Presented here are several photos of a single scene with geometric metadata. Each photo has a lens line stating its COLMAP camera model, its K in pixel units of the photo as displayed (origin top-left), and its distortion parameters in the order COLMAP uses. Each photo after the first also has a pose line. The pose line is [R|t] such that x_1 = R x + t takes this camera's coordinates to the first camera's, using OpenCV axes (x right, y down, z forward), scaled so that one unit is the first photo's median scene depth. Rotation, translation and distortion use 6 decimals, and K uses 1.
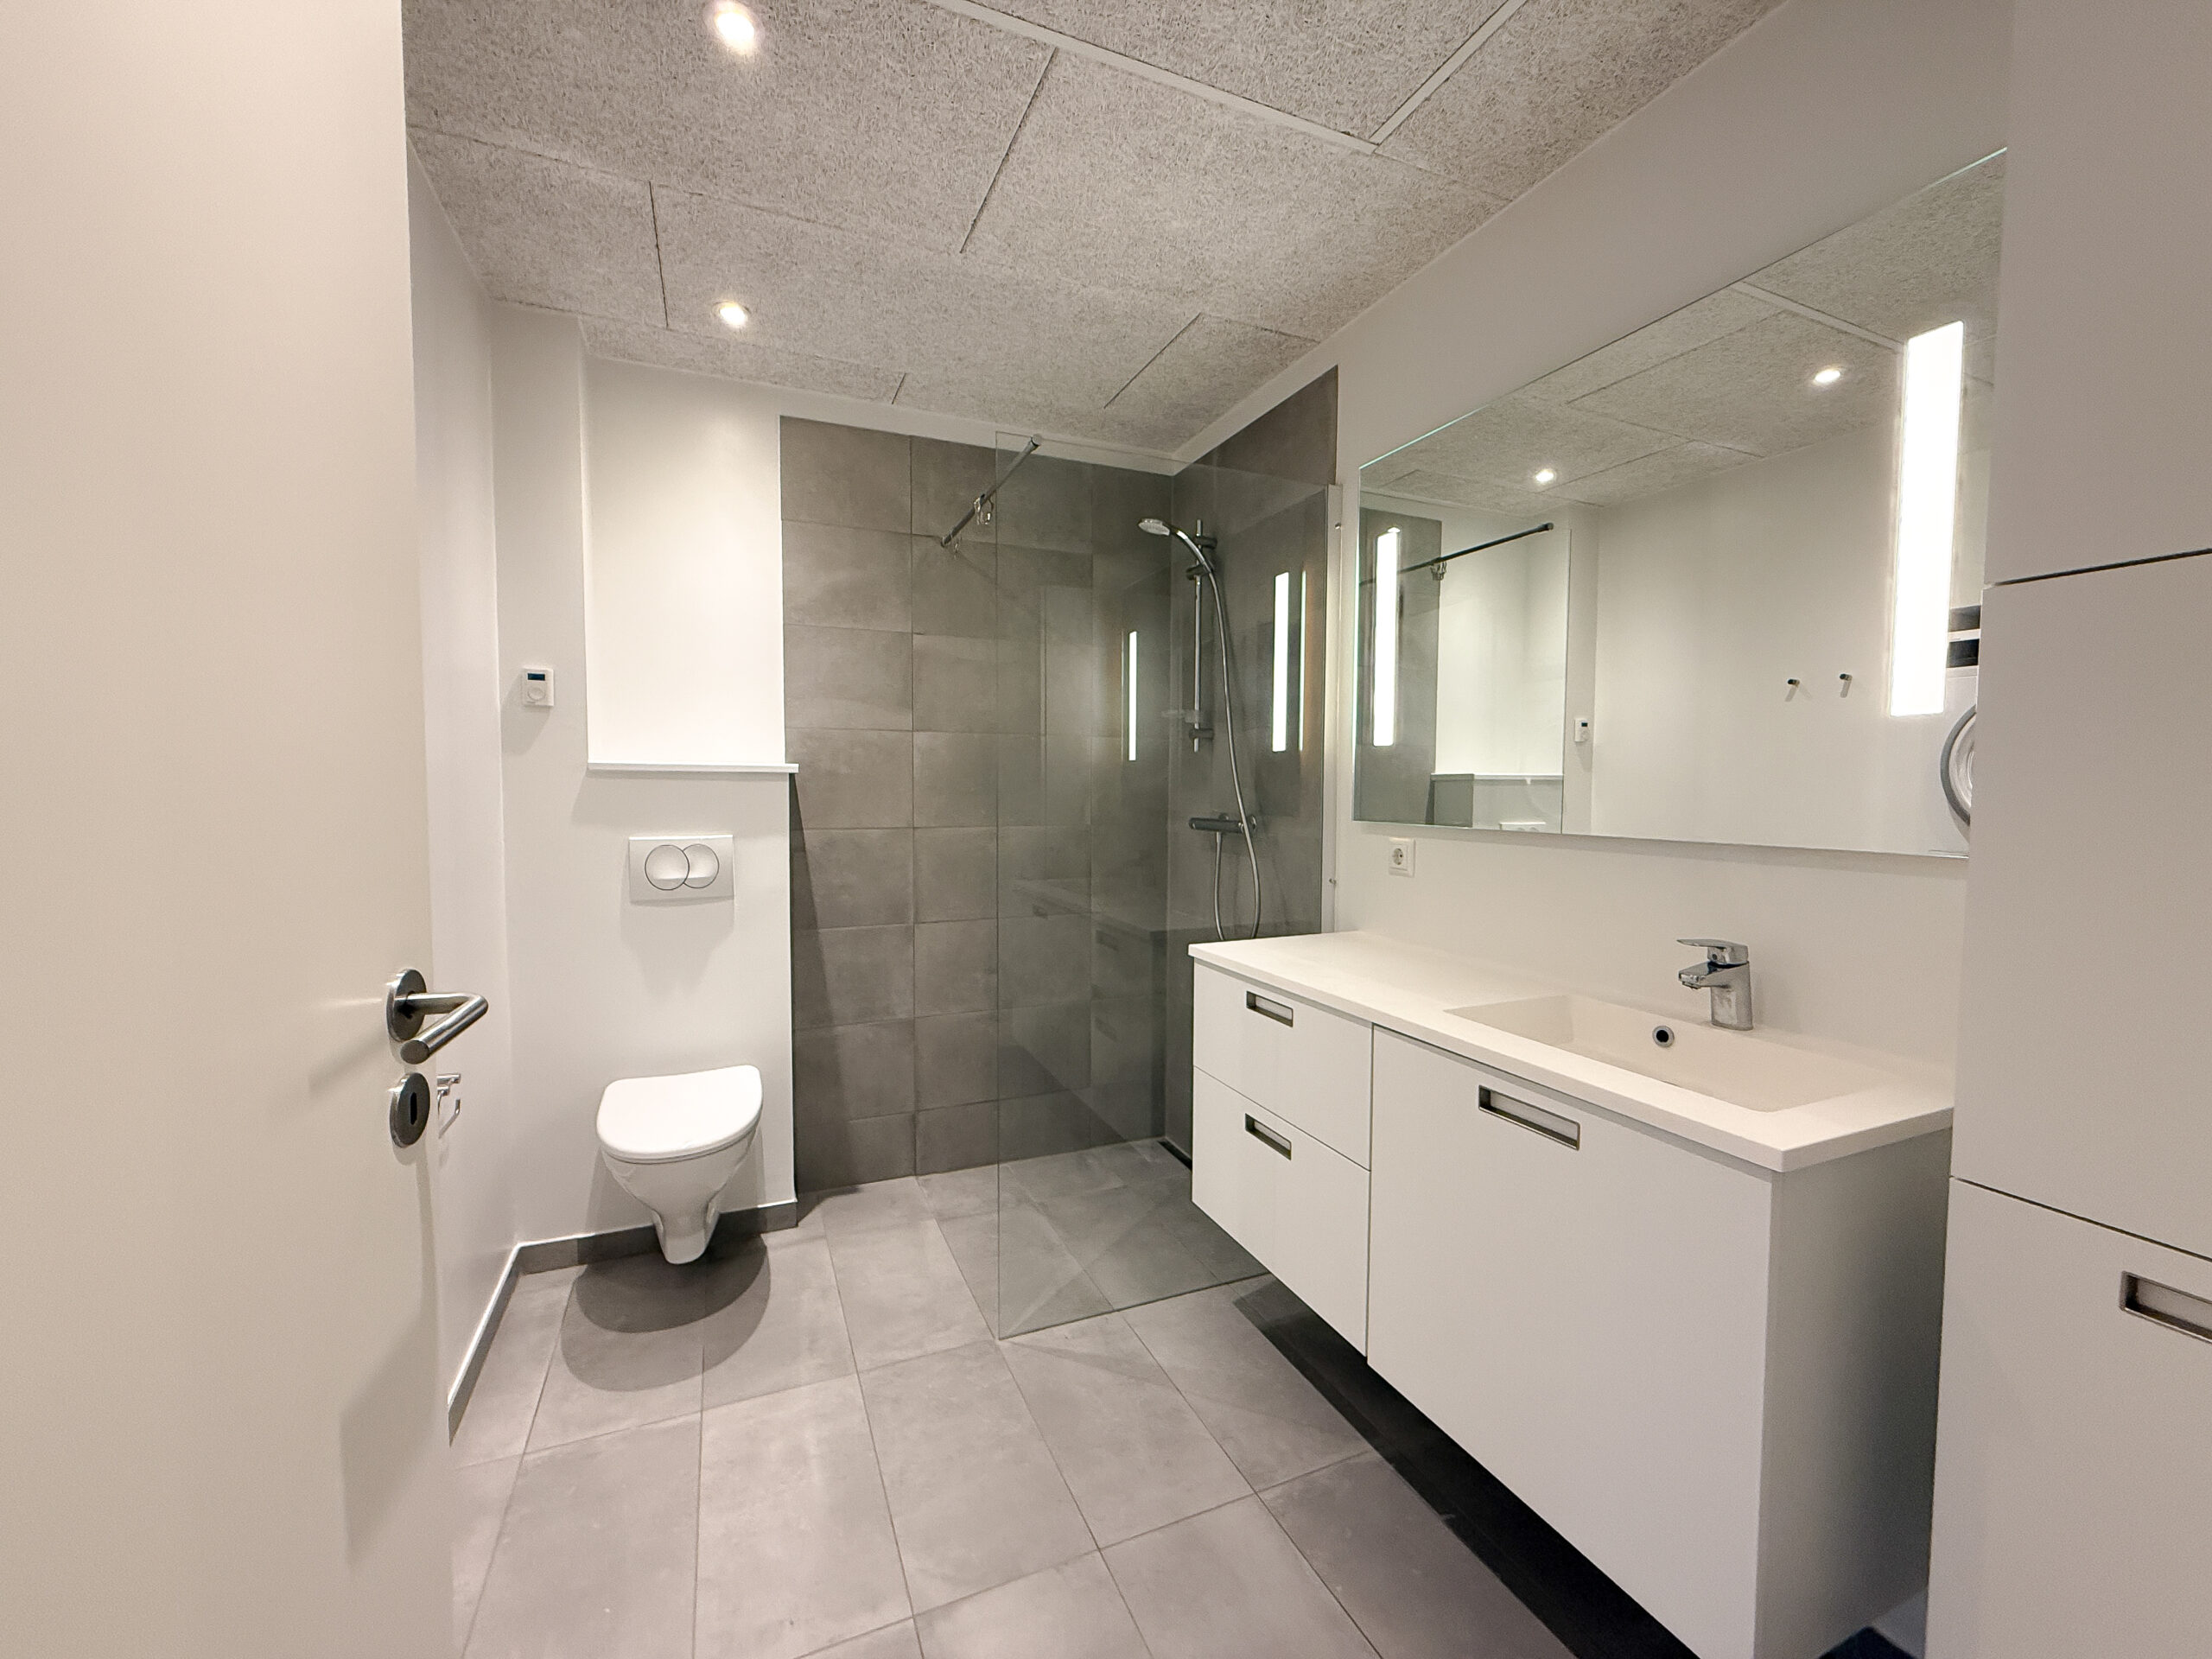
lens RADIAL K [[877.7, 0, 1098.1], [0, 877.7, 828.5], [0, 0, 1]] dist [-0.000228, 0.000187]
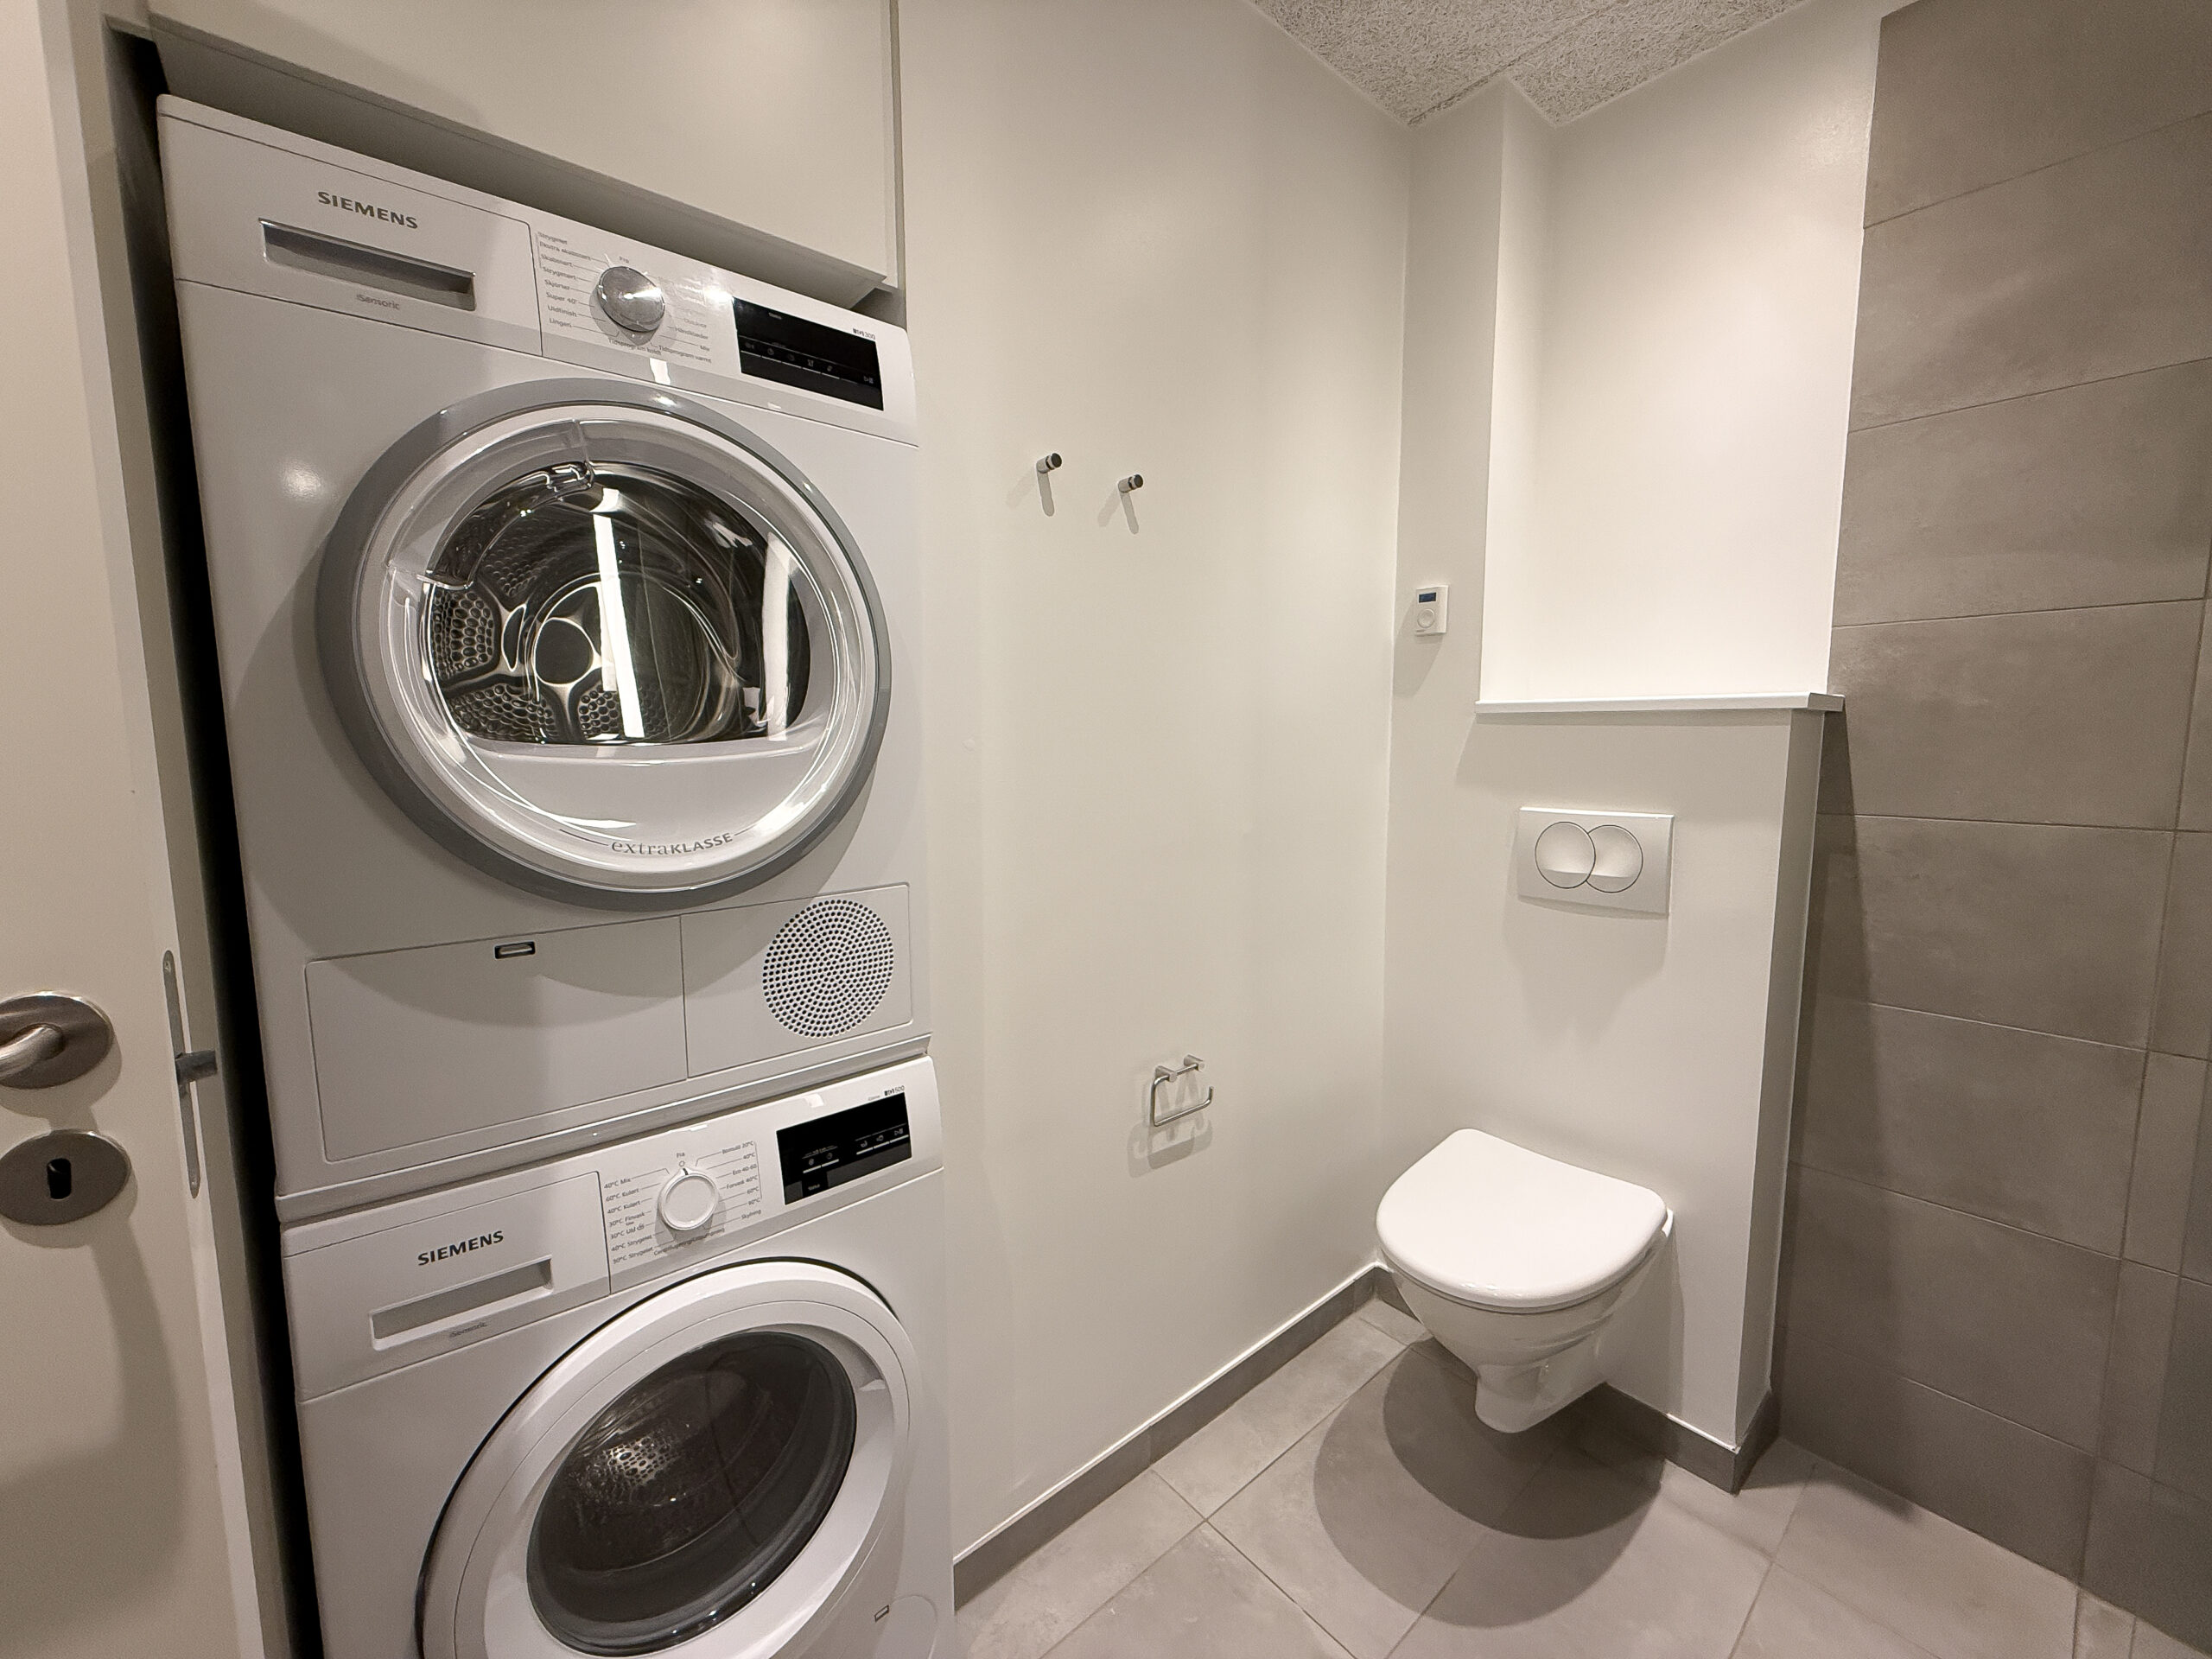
lens RADIAL K [[877.7, 0, 1098.1], [0, 877.7, 828.5], [0, 0, 1]] dist [-0.000228, 0.000187]
pose [[0.299811, 0.096750, -0.949080, 0.042321], [-0.041353, 0.995227, 0.088391, -0.020567], [0.953102, 0.012747, 0.302381, 0.438746]]
